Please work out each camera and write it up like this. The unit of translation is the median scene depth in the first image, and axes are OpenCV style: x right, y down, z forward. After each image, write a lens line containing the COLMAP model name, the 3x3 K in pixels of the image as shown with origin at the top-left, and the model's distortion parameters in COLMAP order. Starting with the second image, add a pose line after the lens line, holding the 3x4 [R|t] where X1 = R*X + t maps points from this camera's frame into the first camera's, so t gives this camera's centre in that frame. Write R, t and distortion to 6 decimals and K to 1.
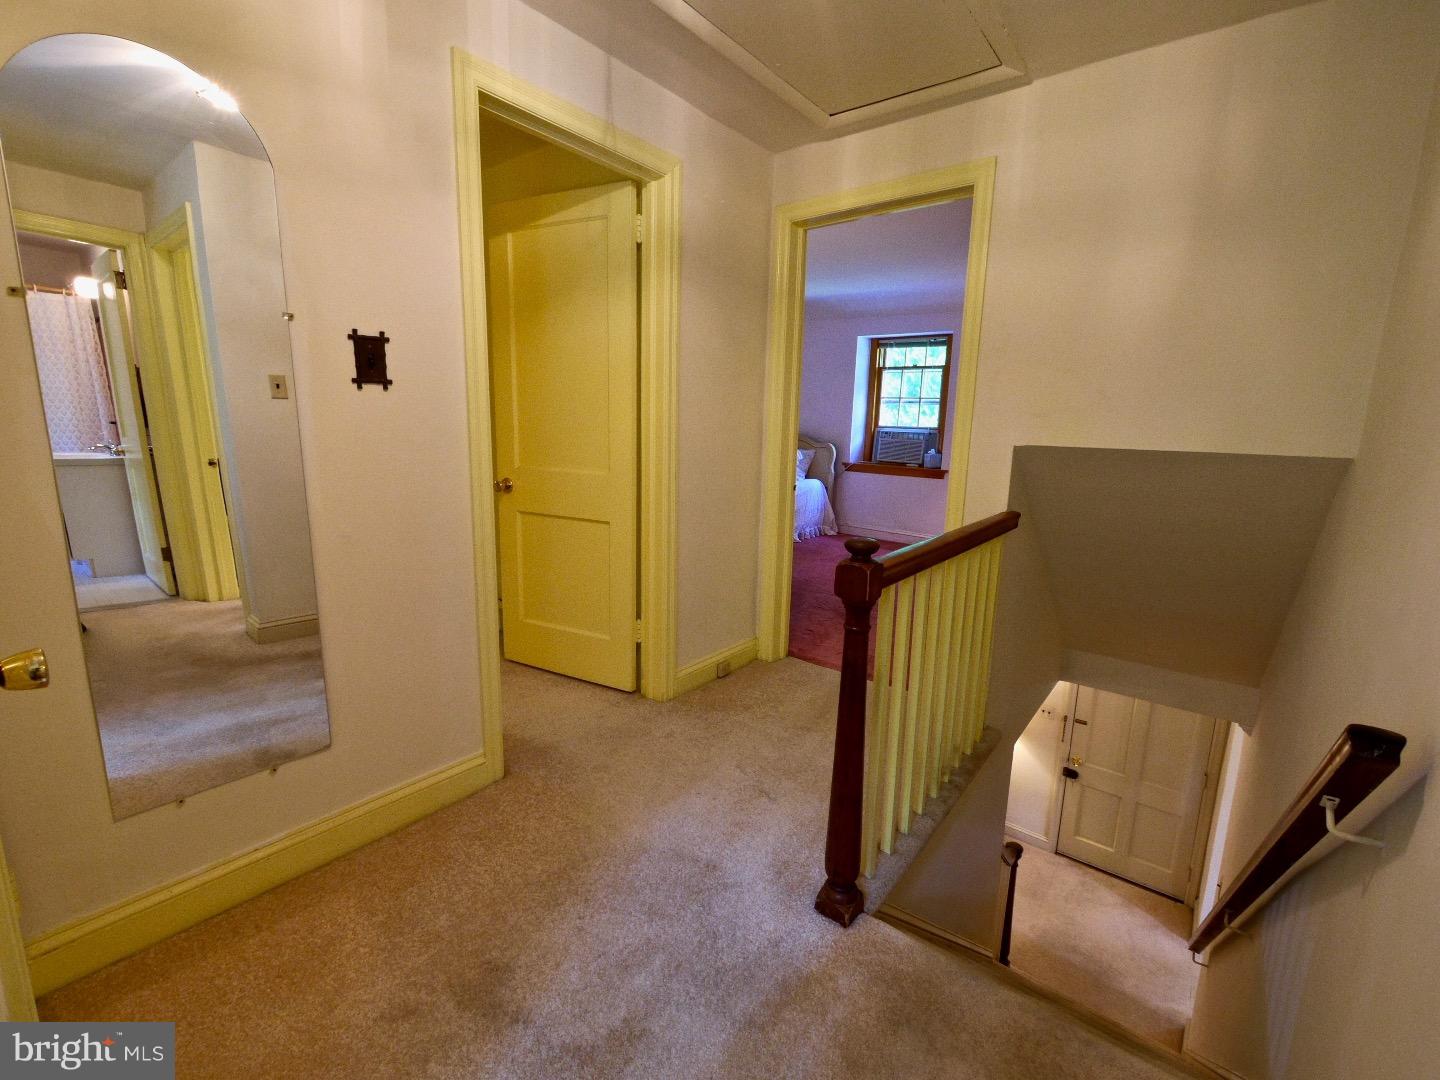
lens RADIAL K [[628.2, 0, 720.9], [0, 628.2, 538.3], [0, 0, 1]] dist [0.000662, 0.000021]
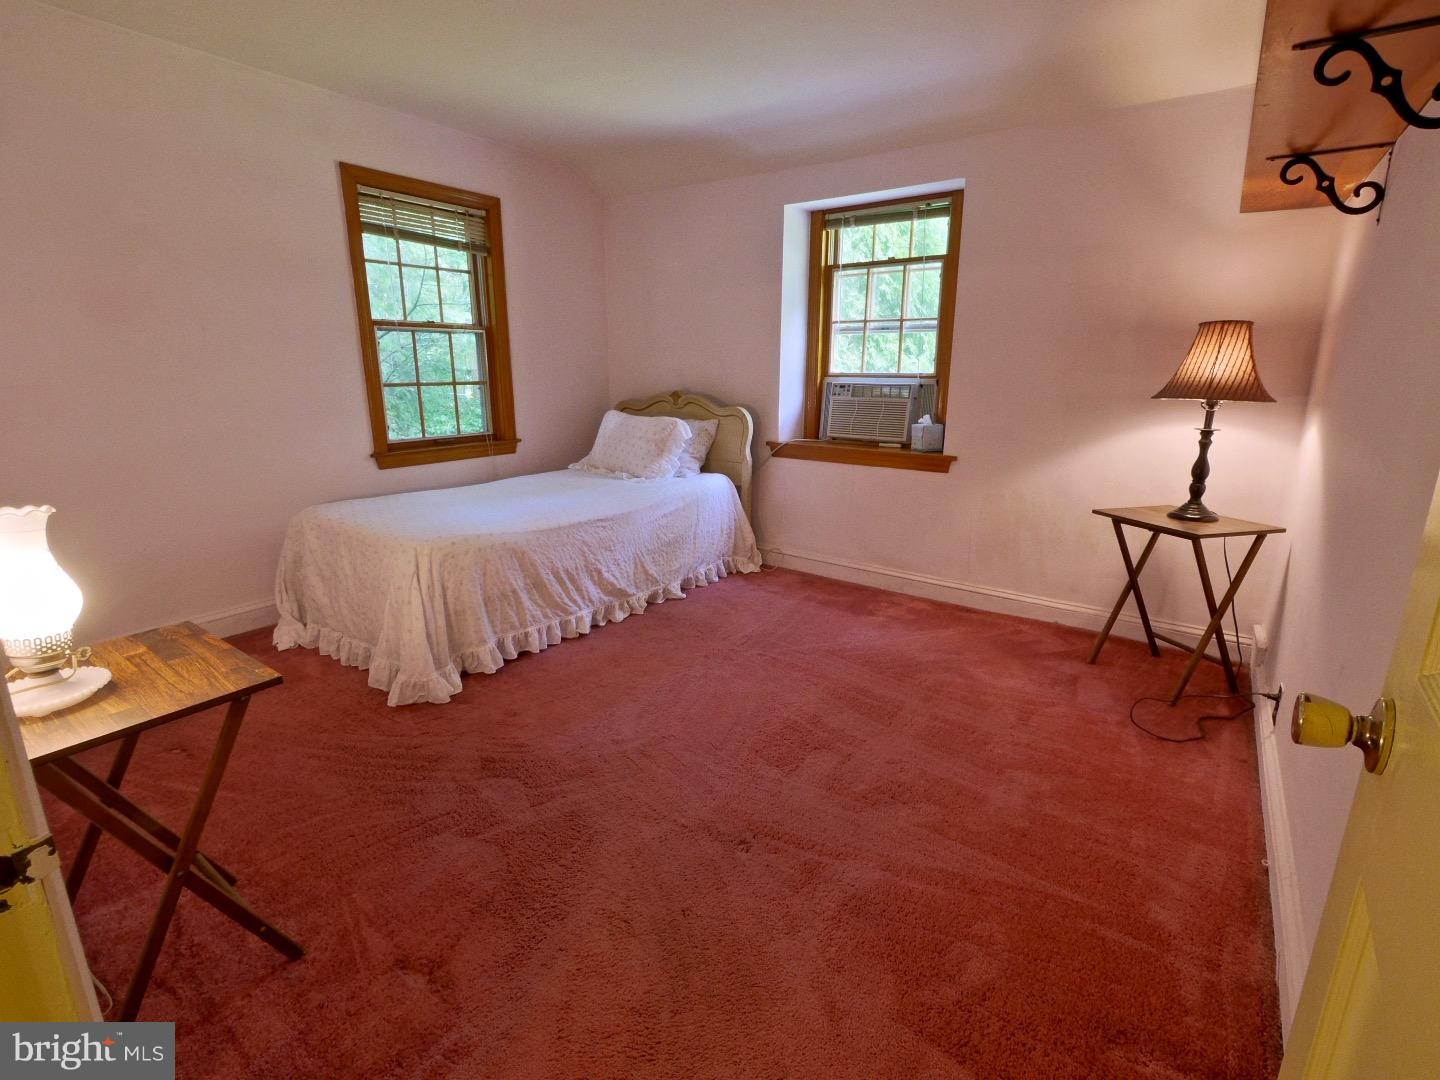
lens RADIAL K [[680.9, 0, 720.0], [0, 680.9, 542.8], [0, 0, 1]] dist [0.000040, -0.000037]
pose [[0.998333, -0.036630, 0.044611, 0.123819], [0.033835, 0.997510, 0.061883, -0.070884], [-0.046767, -0.060270, 0.997086, 0.399001]]
